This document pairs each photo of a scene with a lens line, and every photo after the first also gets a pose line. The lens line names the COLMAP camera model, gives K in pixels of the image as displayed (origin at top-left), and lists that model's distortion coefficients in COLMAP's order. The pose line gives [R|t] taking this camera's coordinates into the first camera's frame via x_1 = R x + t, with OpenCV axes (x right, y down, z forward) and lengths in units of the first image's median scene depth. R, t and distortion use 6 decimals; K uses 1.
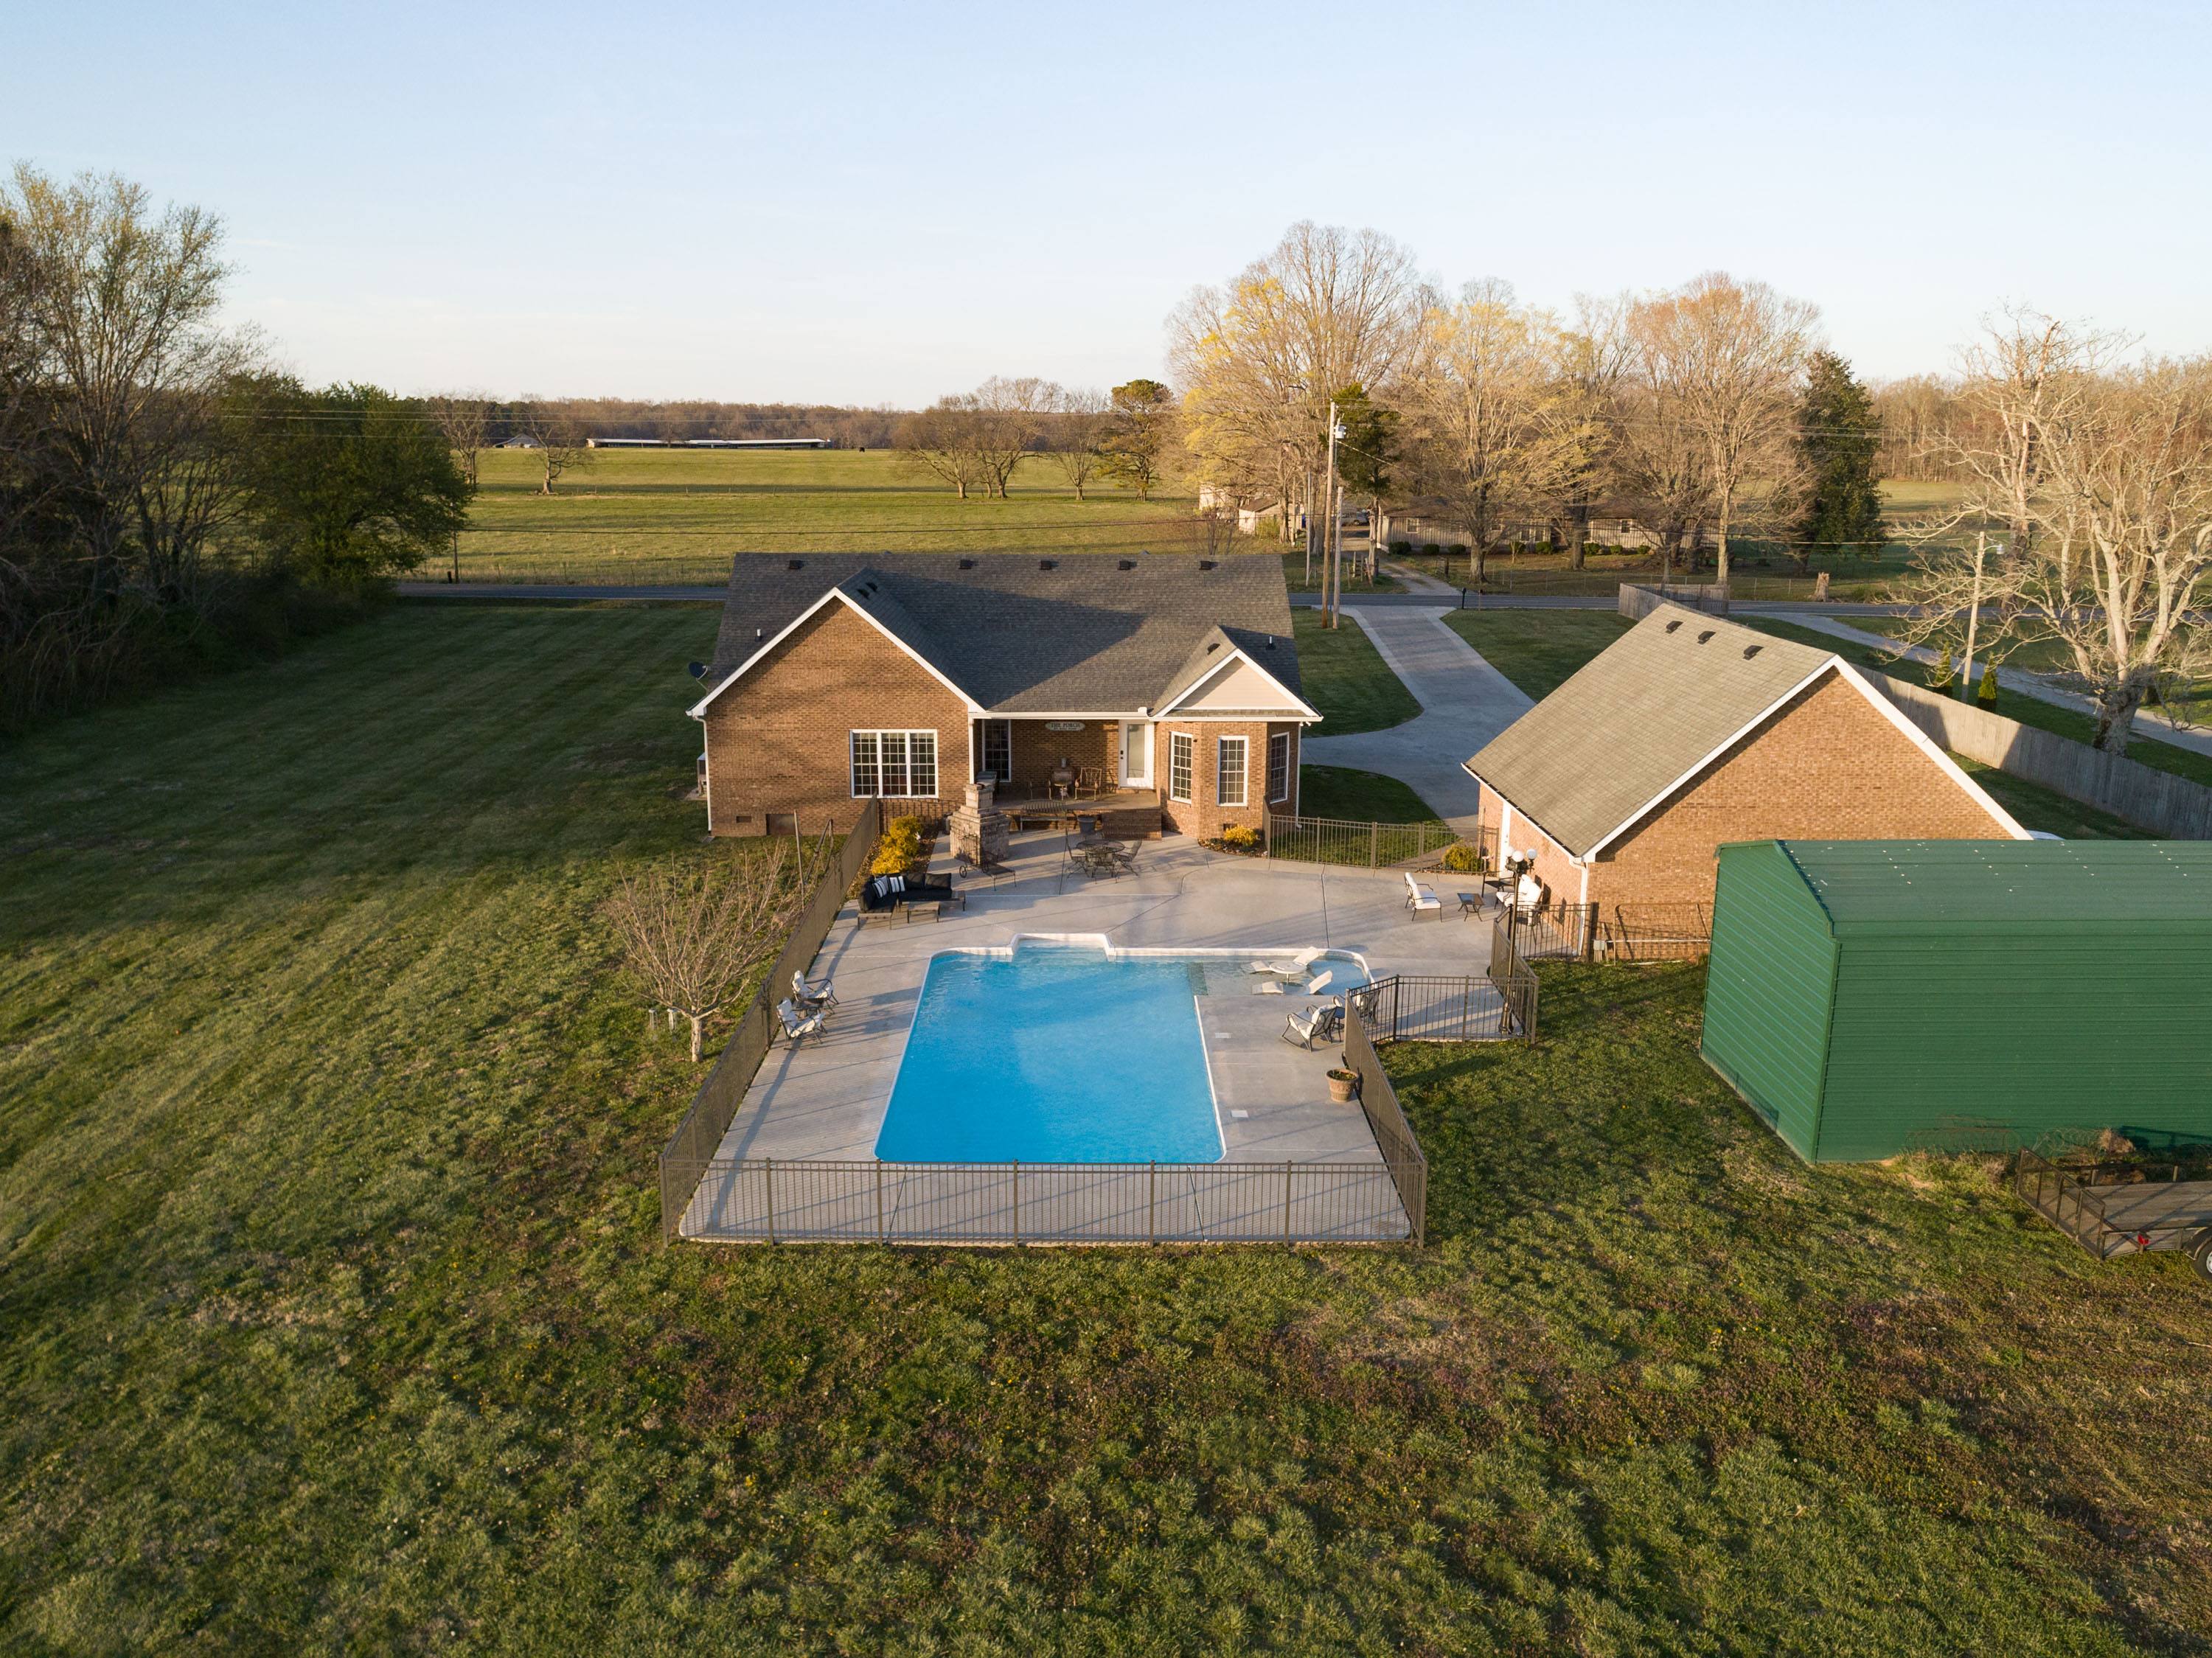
lens RADIAL K [[1706.9, 0, 1100.2], [0, 1706.9, 657.0], [0, 0, 1]] dist [-0.041181, 0.012522]
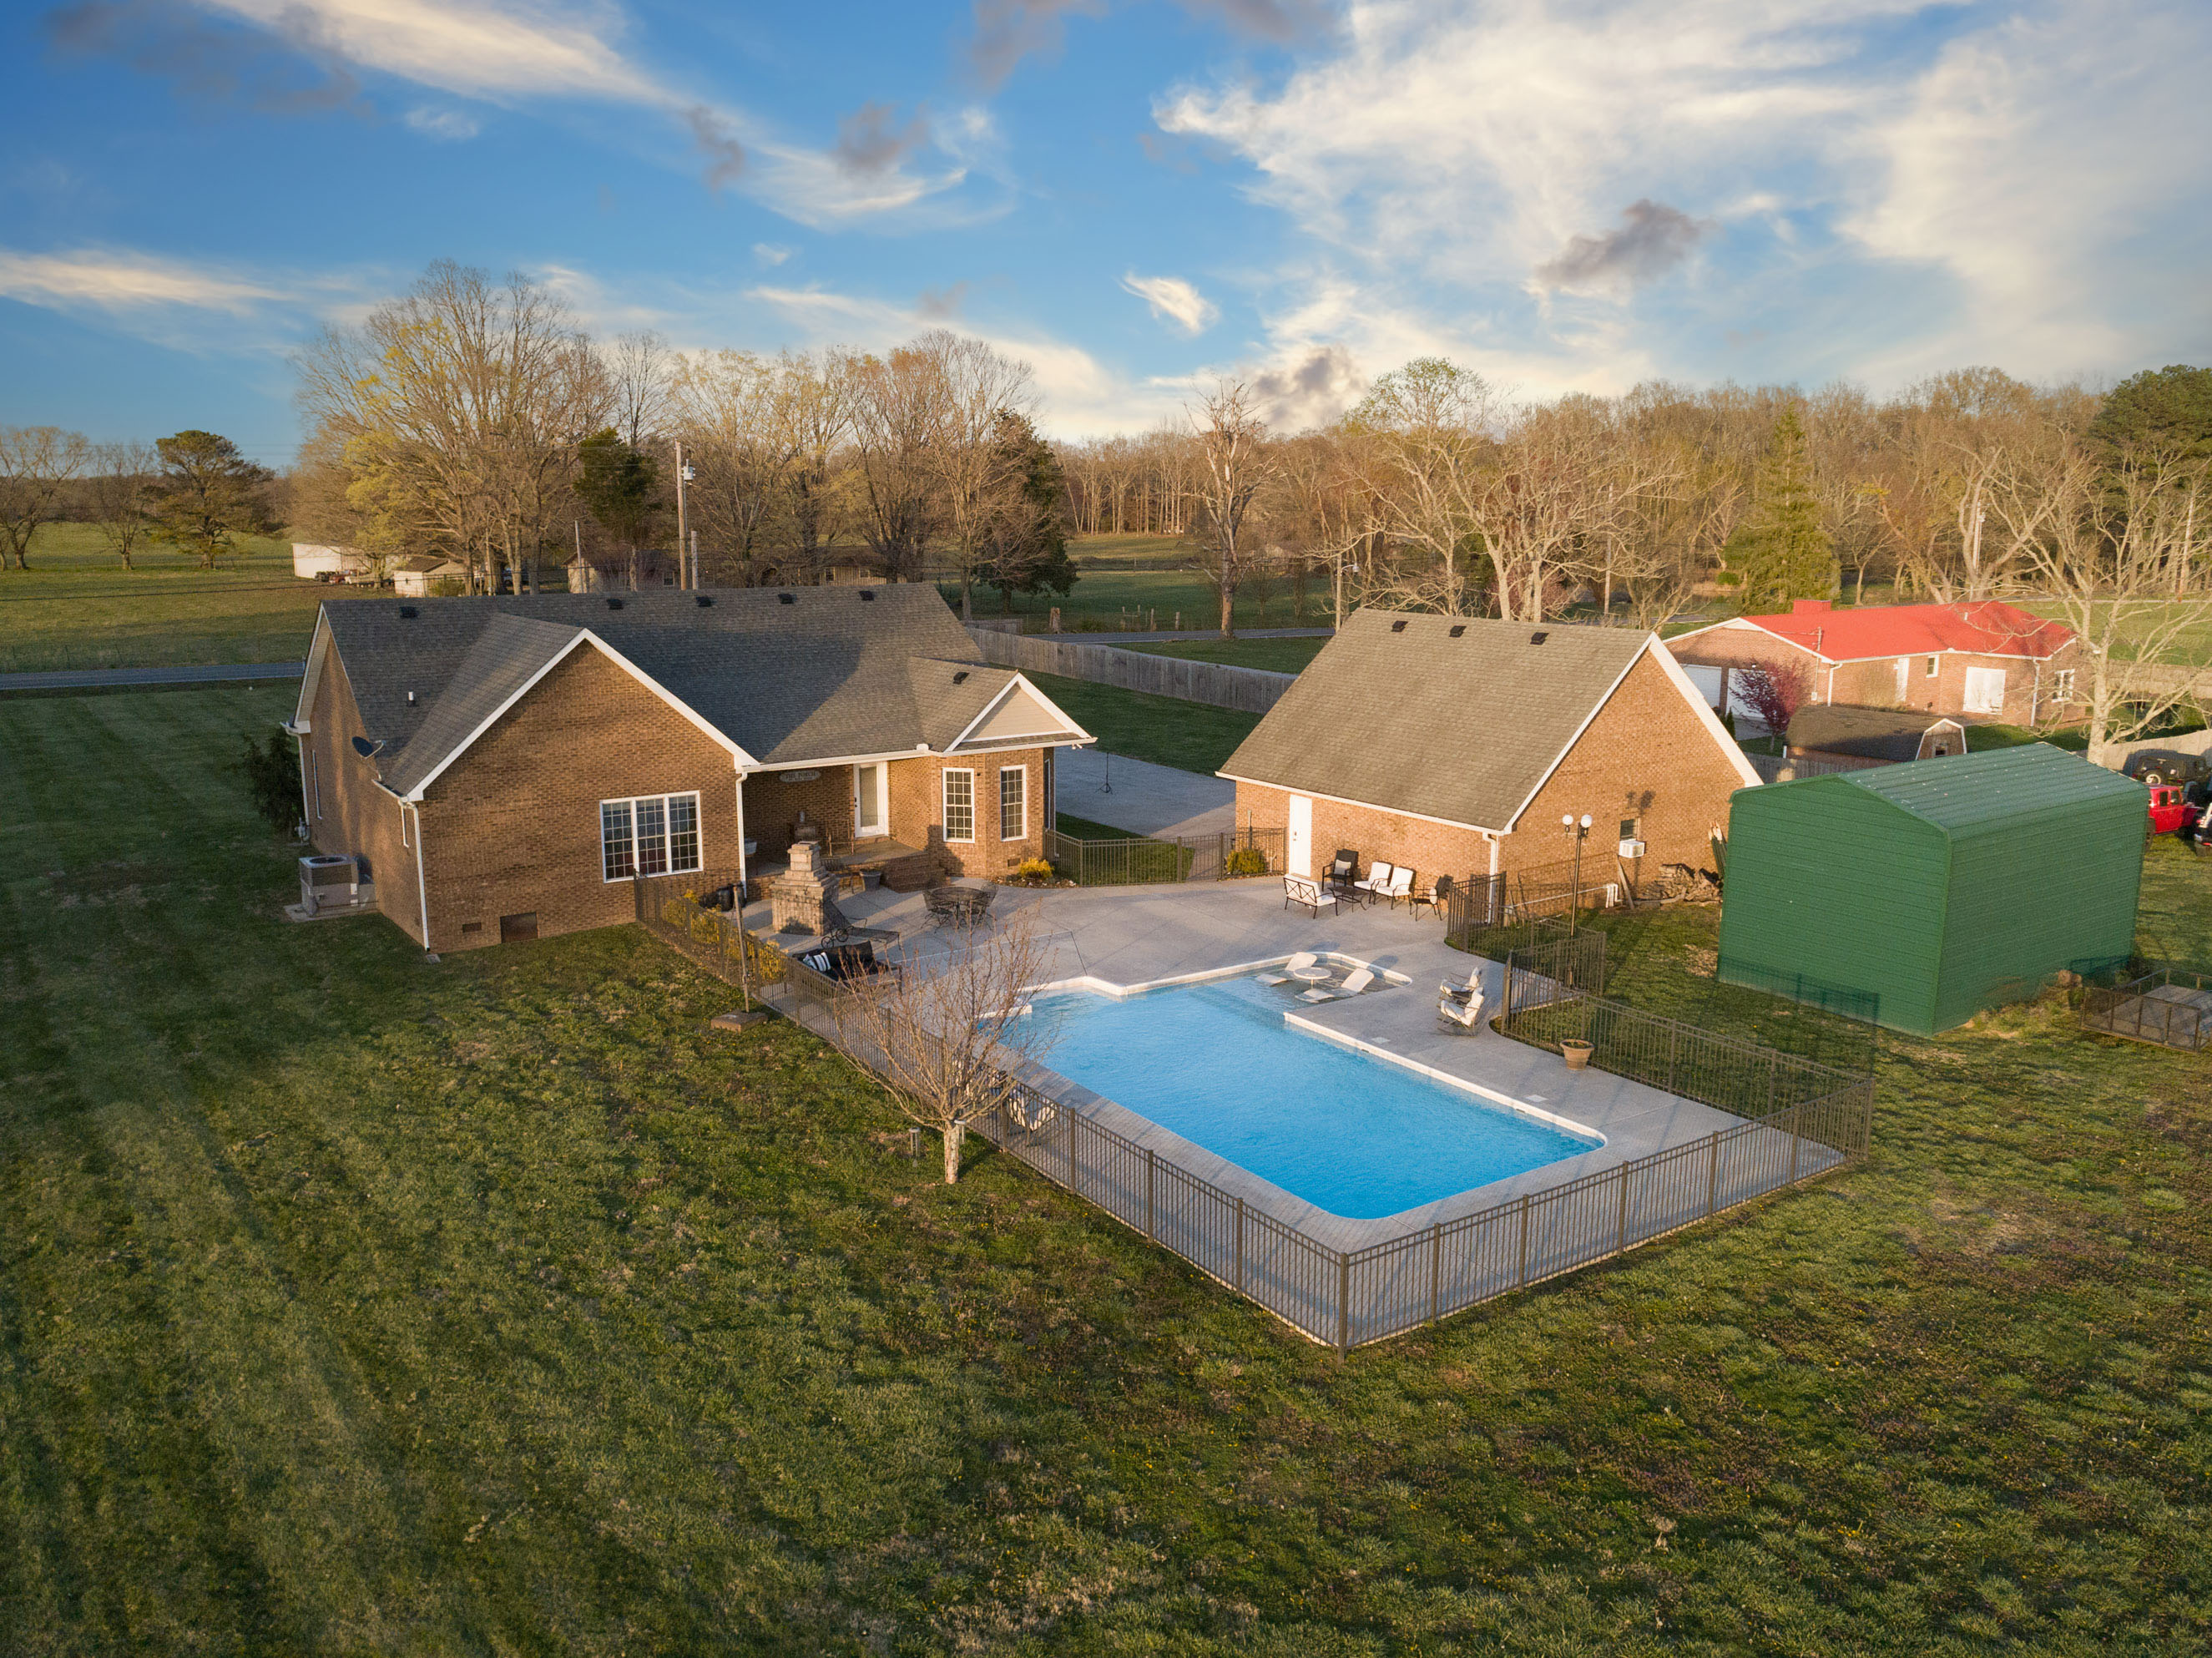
lens RADIAL K [[1707.2, 0, 1100.2], [0, 1707.2, 657.0], [0, 0, 1]] dist [-0.041181, 0.012522]
pose [[0.833024, -0.054886, 0.550508, -0.475070], [0.075806, 0.997005, -0.015307, 0.005086], [-0.548019, 0.054483, 0.834690, 0.213328]]
